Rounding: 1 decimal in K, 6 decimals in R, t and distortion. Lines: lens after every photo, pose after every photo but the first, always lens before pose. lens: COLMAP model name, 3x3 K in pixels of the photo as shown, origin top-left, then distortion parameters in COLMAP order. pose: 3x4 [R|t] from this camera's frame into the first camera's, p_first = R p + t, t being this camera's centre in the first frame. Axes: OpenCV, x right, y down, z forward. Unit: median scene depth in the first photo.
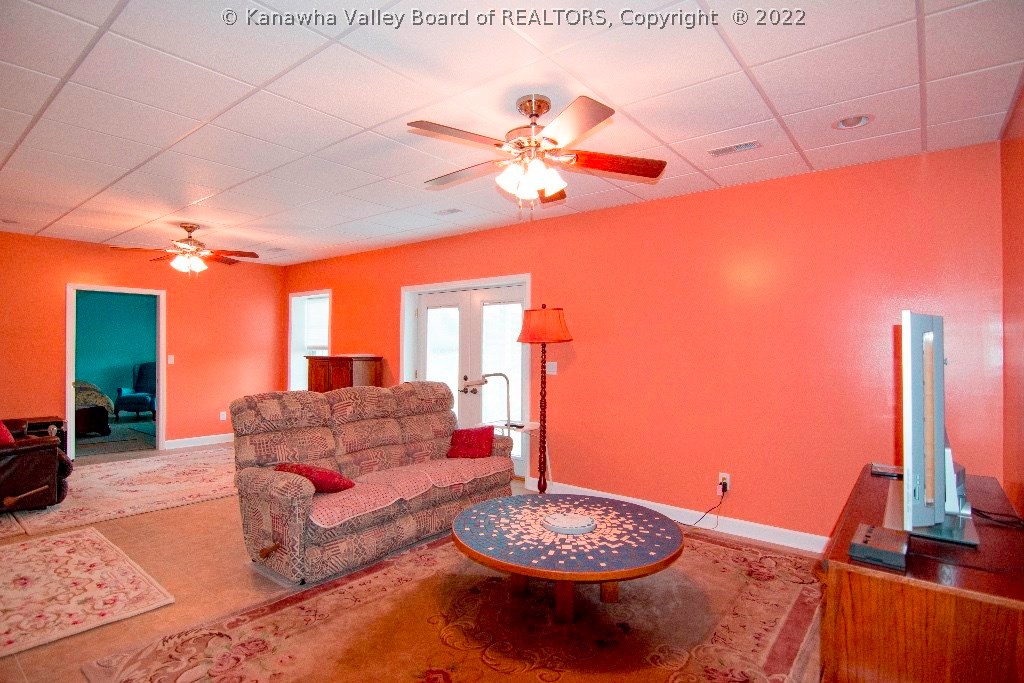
lens RADIAL K [[522.7, 0, 512.0], [0, 522.7, 341.5], [0, 0, 1]] dist [0.038105, -0.014331]
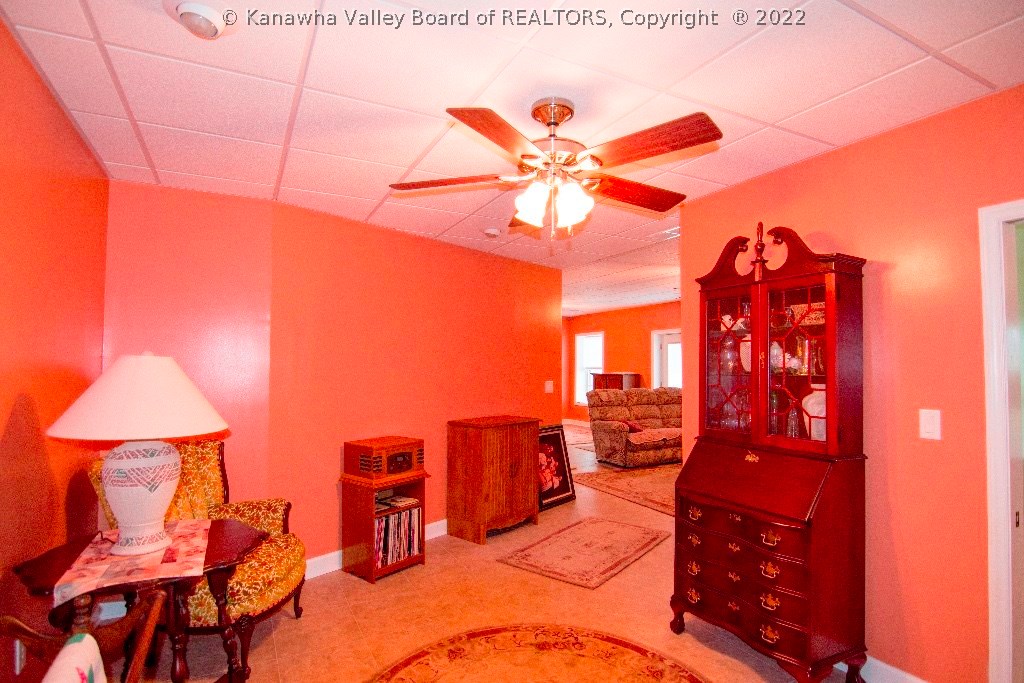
lens RADIAL K [[522.7, 0, 512.0], [0, 522.7, 341.5], [0, 0, 1]] dist [0.038105, -0.014331]
pose [[0.914103, -0.019118, -0.405030, 0.065368], [0.004121, 0.999274, -0.037867, -0.014464], [0.405460, 0.032946, 0.913519, -0.827721]]
